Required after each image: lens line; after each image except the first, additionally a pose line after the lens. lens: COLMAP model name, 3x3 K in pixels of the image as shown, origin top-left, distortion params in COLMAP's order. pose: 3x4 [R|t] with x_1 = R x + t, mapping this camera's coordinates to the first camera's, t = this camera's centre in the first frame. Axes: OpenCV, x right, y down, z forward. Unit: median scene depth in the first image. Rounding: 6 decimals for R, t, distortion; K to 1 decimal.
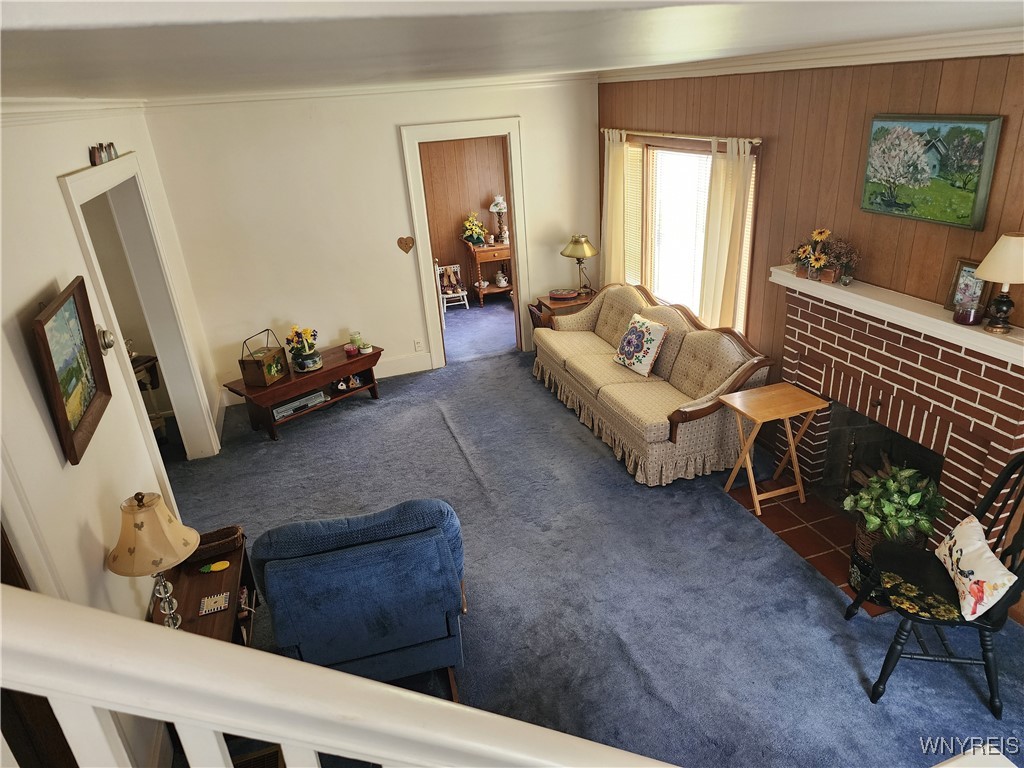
lens RADIAL K [[676.7, 0, 517.1], [0, 676.7, 386.5], [0, 0, 1]] dist [0.119318, -0.078721]
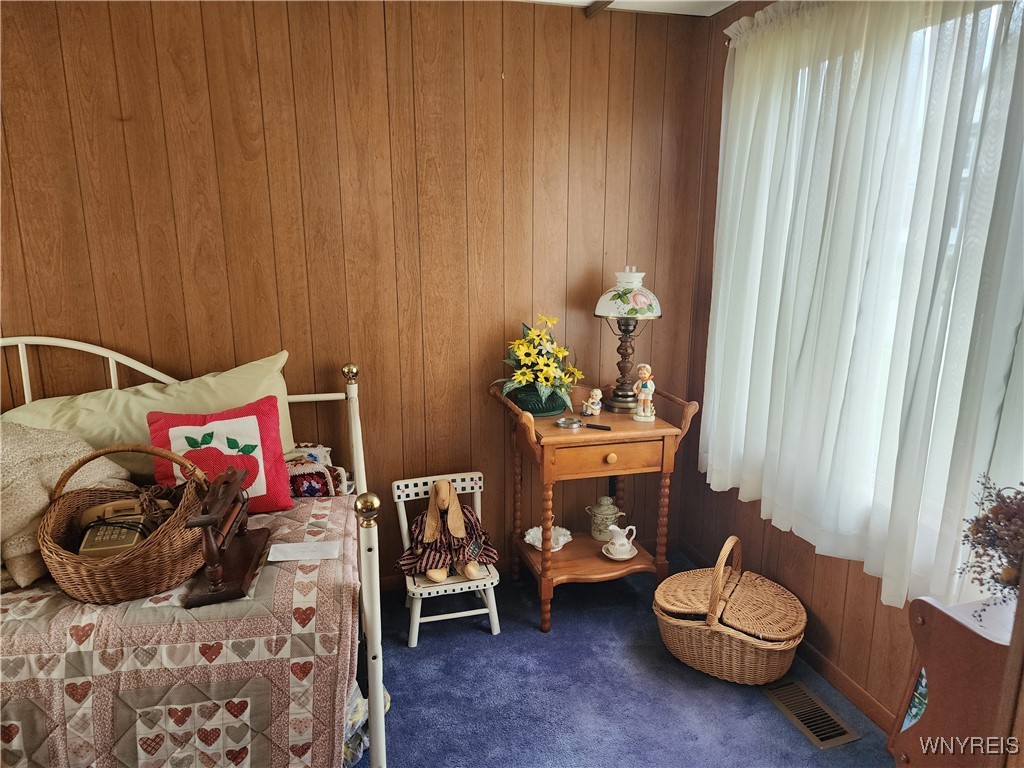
lens RADIAL K [[687.2, 0, 517.5], [0, 687.2, 388.9], [0, 0, 1]] dist [0.074887, -0.065799]
pose [[0.995753, 0.080285, -0.045063, -0.099247], [-0.086957, 0.980929, -0.173833, -0.280035], [0.030248, 0.177013, 0.983744, 1.173093]]
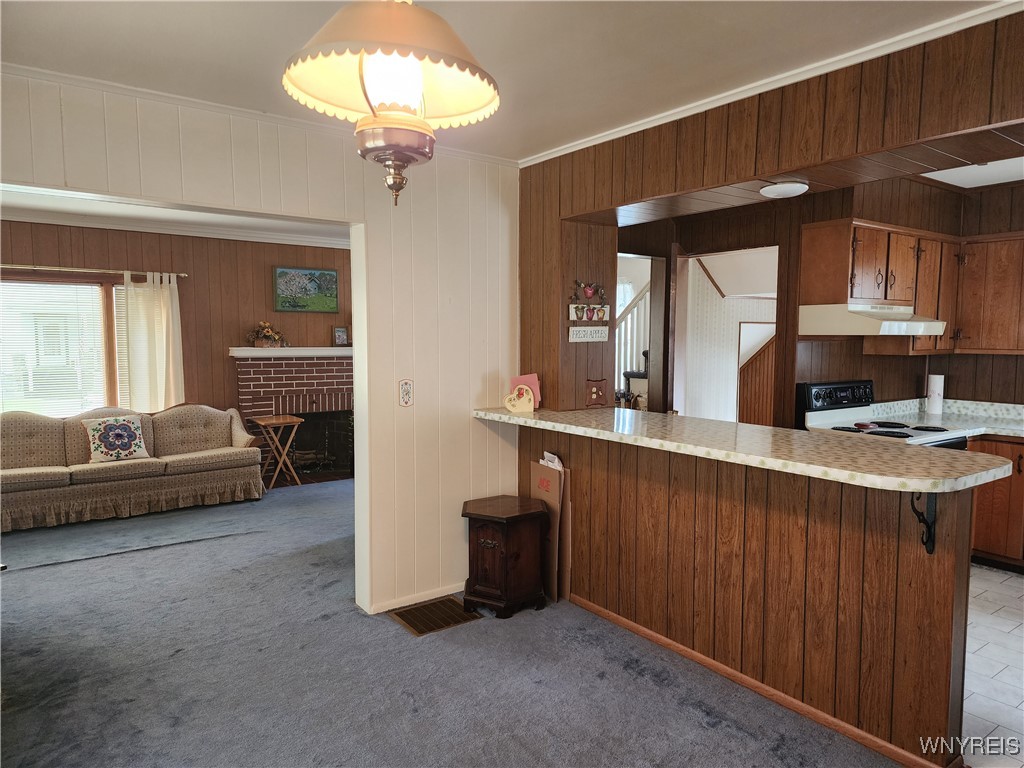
lens RADIAL K [[687.2, 0, 517.5], [0, 687.2, 388.9], [0, 0, 1]] dist [0.074887, -0.065799]
pose [[-0.298632, -0.008322, 0.954332, -1.121985], [0.397345, 0.908089, 0.132257, -0.029331], [-0.867719, 0.418695, -0.267878, 0.728205]]
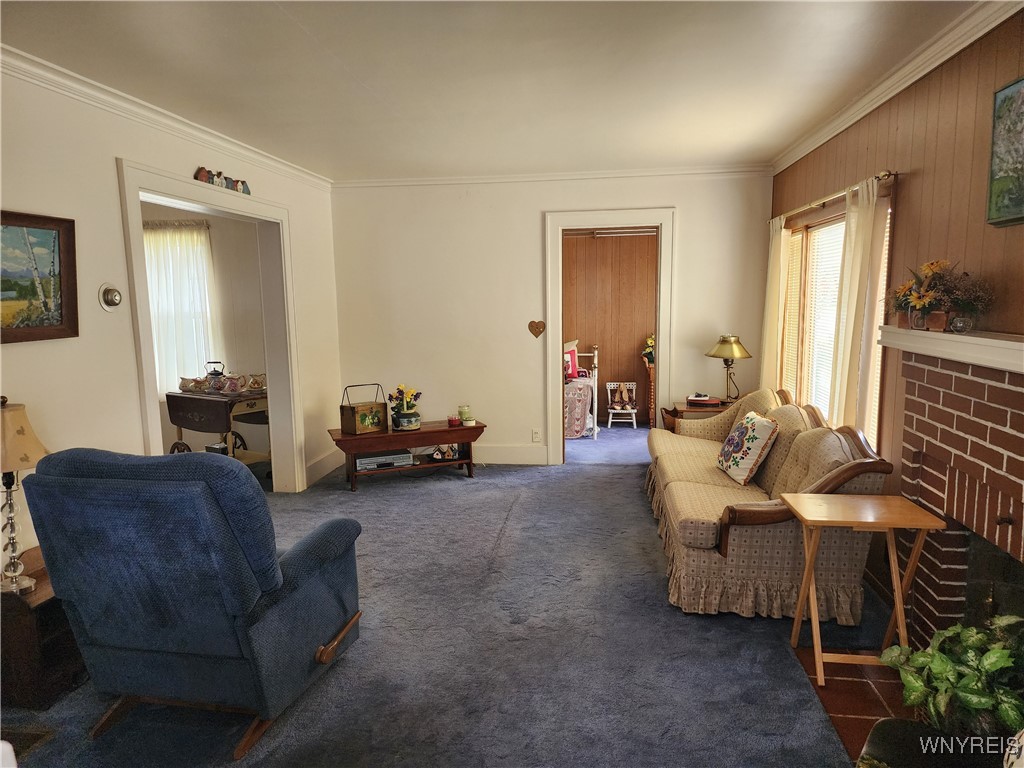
lens RADIAL K [[676.7, 0, 517.1], [0, 676.7, 386.5], [0, 0, 1]] dist [0.119318, -0.078721]
pose [[0.900692, 0.110936, -0.420056, 0.274722], [-0.214679, 0.954211, -0.208315, 0.095045], [0.377712, 0.277805, 0.883266, 0.194989]]
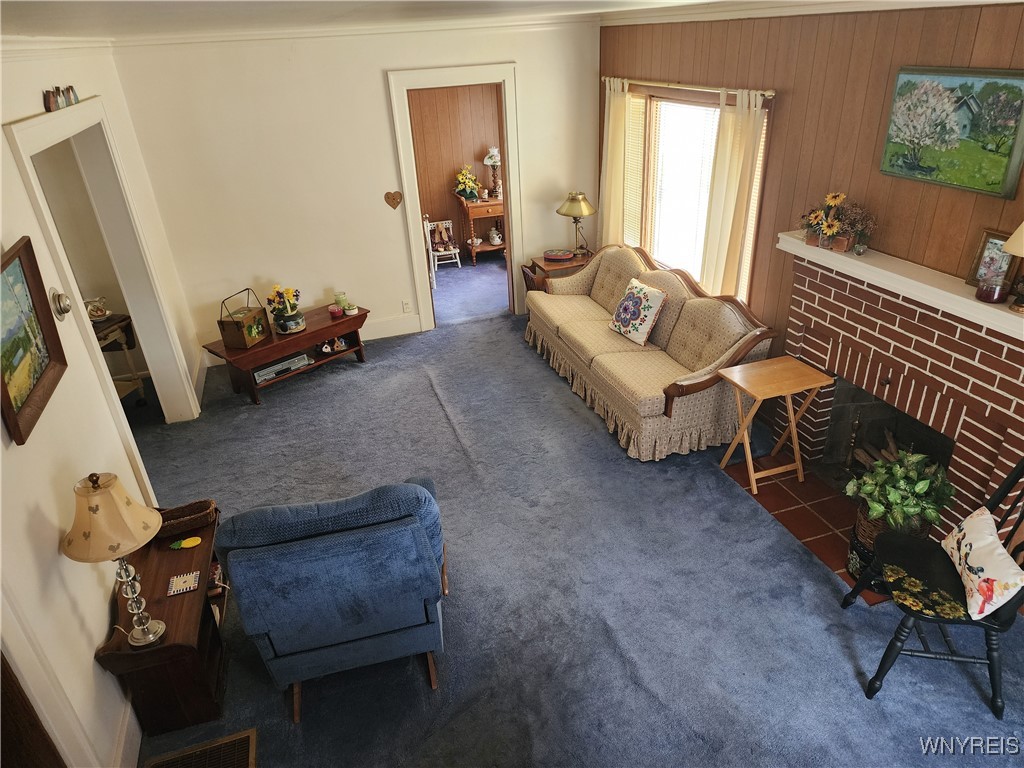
lens RADIAL K [[677.6, 0, 510.1], [0, 677.6, 386.1], [0, 0, 1]] dist [0.112446, -0.072640]
pose [[0.999871, 0.015656, -0.003571, 0.008104], [-0.015390, 0.997747, 0.065295, -0.017257], [0.004586, -0.065232, 0.997860, 0.039210]]
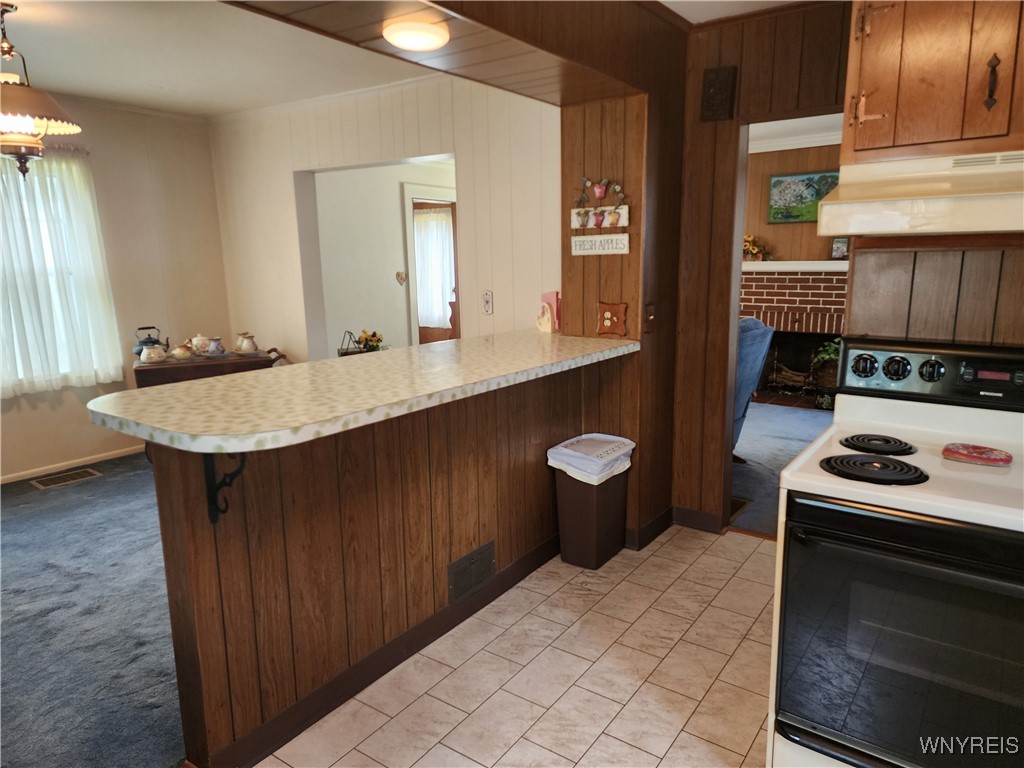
lens RADIAL K [[669.3, 0, 523.7], [0, 669.3, 391.1], [0, 0, 1]] dist [0.064245, -0.066596]
pose [[0.809157, -0.060828, 0.584436, -0.828826], [0.196452, 0.965397, -0.171511, 0.270227], [-0.553780, 0.253593, 0.793107, 0.009464]]
